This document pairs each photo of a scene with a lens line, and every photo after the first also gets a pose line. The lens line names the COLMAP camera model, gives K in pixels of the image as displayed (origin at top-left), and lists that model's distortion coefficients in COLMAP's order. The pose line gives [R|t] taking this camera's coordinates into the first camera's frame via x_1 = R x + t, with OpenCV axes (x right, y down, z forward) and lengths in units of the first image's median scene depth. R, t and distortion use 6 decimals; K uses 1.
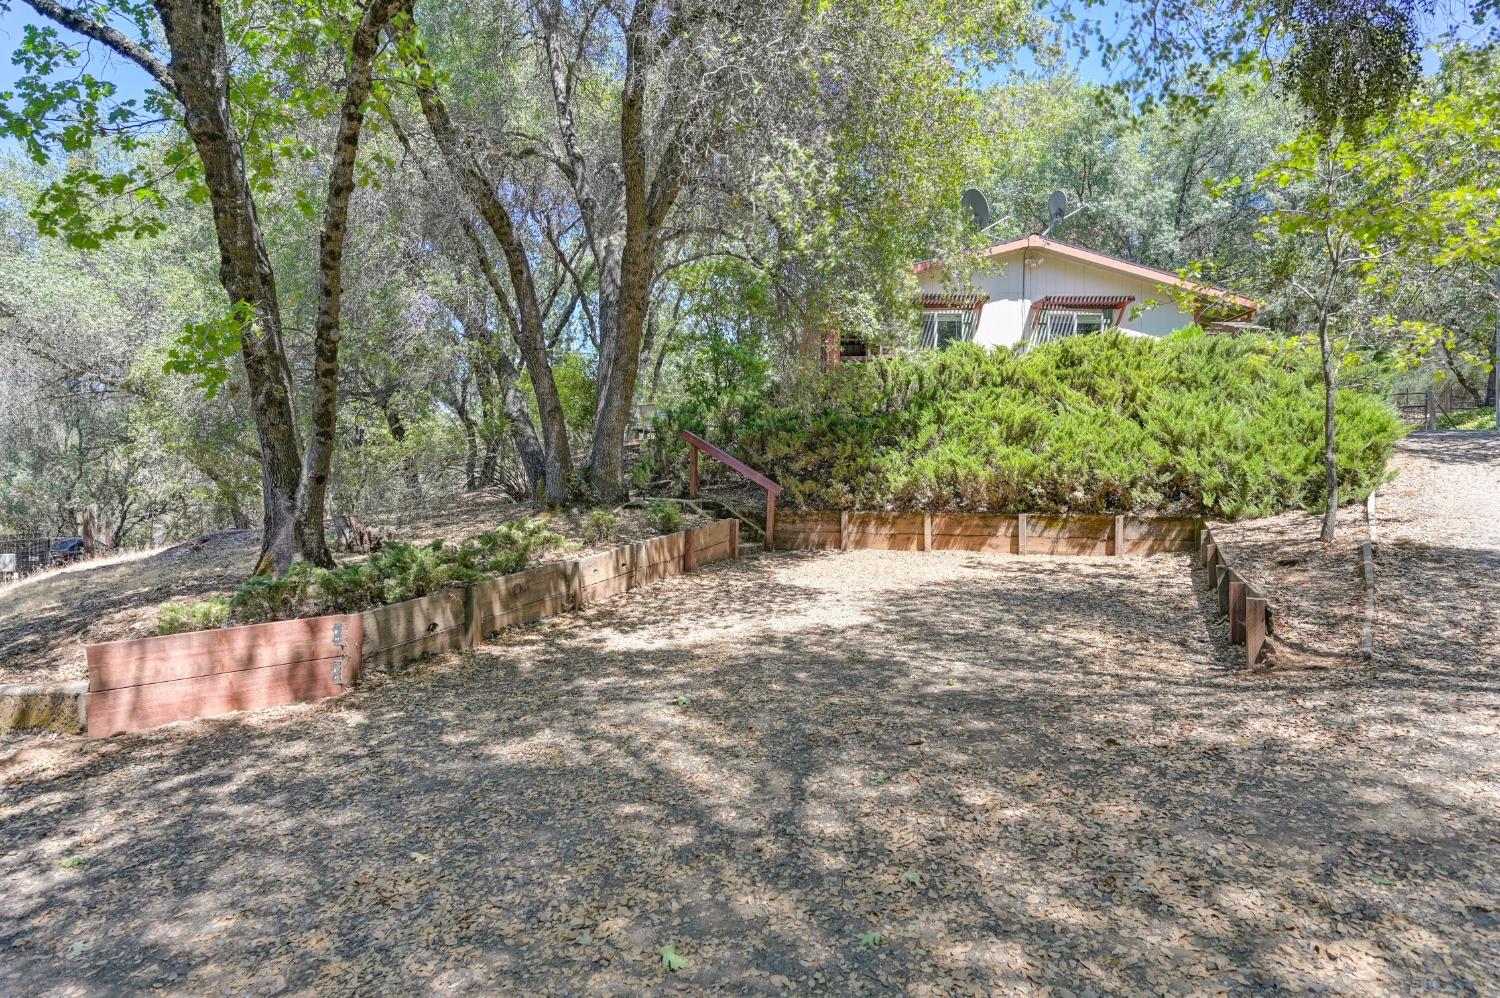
lens RADIAL K [[807.6, 0, 750.0], [0, 807.6, 499.0], [0, 0, 1]] dist [0.002077, -0.000471]
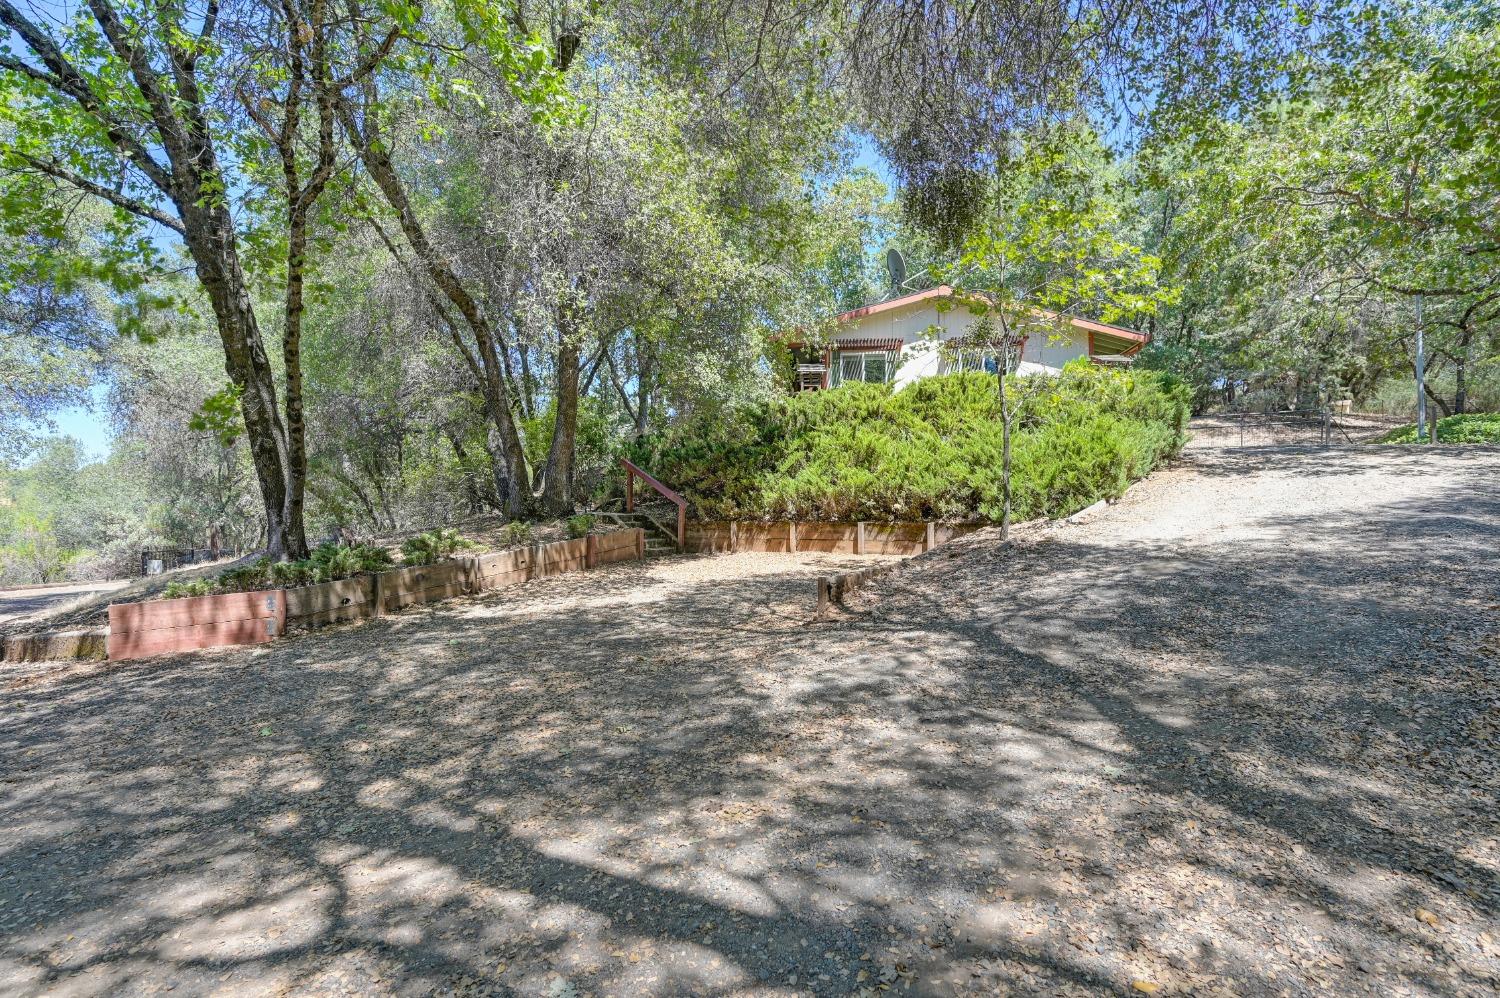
lens RADIAL K [[751.7, 0, 757.8], [0, 751.7, 502.3], [0, 0, 1]] dist [-0.002242, -0.000481]
pose [[0.994096, -0.012642, -0.107769, 0.310706], [0.011234, 0.999844, -0.013662, 0.002006], [0.107925, 0.012371, 0.994082, -0.180554]]
